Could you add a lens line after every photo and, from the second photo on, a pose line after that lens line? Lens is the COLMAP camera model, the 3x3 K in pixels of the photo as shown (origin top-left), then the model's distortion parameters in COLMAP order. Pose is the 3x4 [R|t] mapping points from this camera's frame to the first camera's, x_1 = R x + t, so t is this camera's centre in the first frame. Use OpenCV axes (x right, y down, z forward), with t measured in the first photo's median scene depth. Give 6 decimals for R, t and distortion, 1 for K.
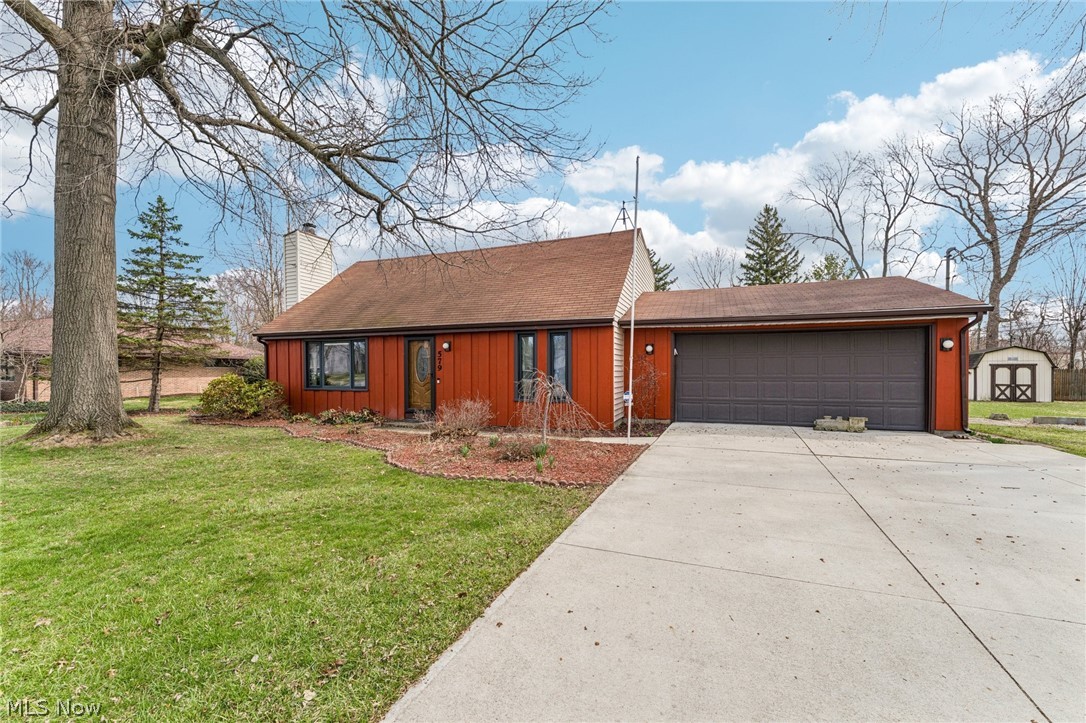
lens RADIAL K [[434.3, 0, 535.4], [0, 434.3, 373.0], [0, 0, 1]] dist [-0.002830, 0.000215]
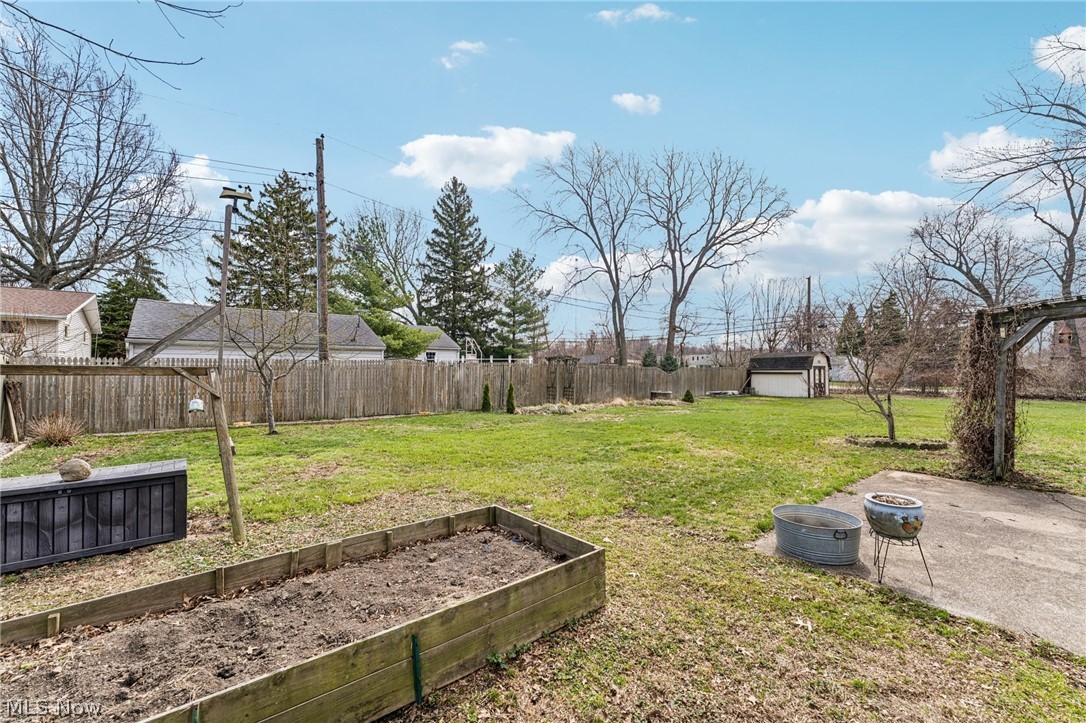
lens RADIAL K [[434.3, 0, 543.8], [0, 434.3, 362.2], [0, 0, 1]] dist [-0.002830, 0.000215]
pose [[0.481113, 0.019224, 0.876448, -0.530962], [0.001411, 0.999741, -0.022702, -0.009658], [-0.876657, 0.012159, 0.480962, 1.809854]]
